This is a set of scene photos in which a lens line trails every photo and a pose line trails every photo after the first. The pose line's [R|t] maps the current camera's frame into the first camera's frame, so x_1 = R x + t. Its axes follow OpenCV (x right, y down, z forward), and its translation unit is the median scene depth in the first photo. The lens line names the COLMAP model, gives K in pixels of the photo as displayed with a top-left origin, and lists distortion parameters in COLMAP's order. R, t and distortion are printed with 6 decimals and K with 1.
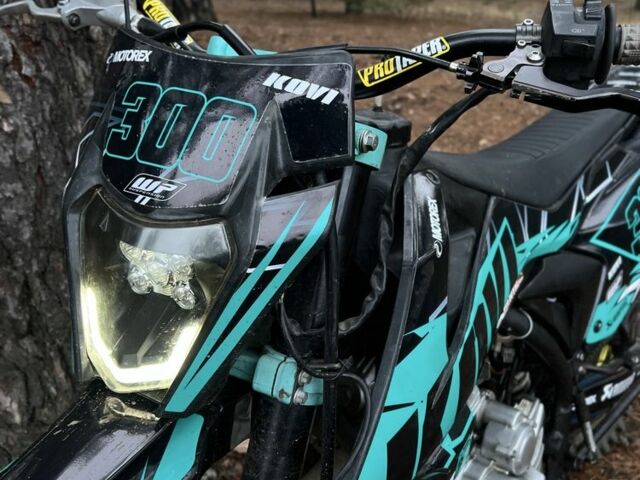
lens RADIAL K [[645.5, 0, 319.6], [0, 645.5, 240.0], [0, 0, 1]] dist [0.033387, 0.000000]
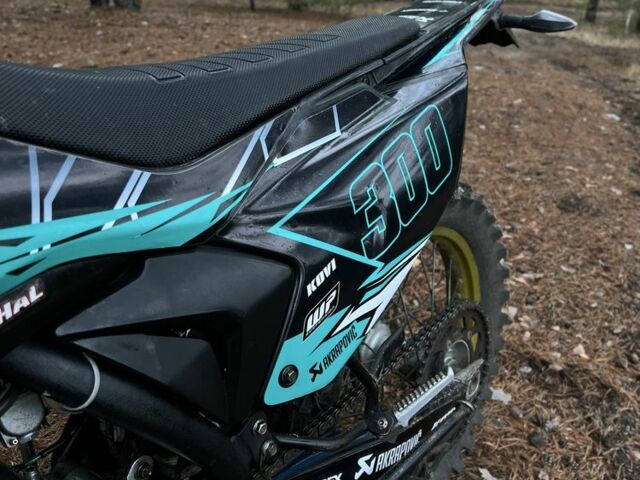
lens RADIAL K [[645.5, 0, 320.6], [0, 645.5, 237.0], [0, 0, 1]] dist [0.033387, 0.000000]
pose [[0.998161, 0.015964, 0.058472, 0.463267], [-0.015217, 0.999797, -0.013182, 0.015079], [-0.058670, 0.012268, 0.998202, 0.450644]]
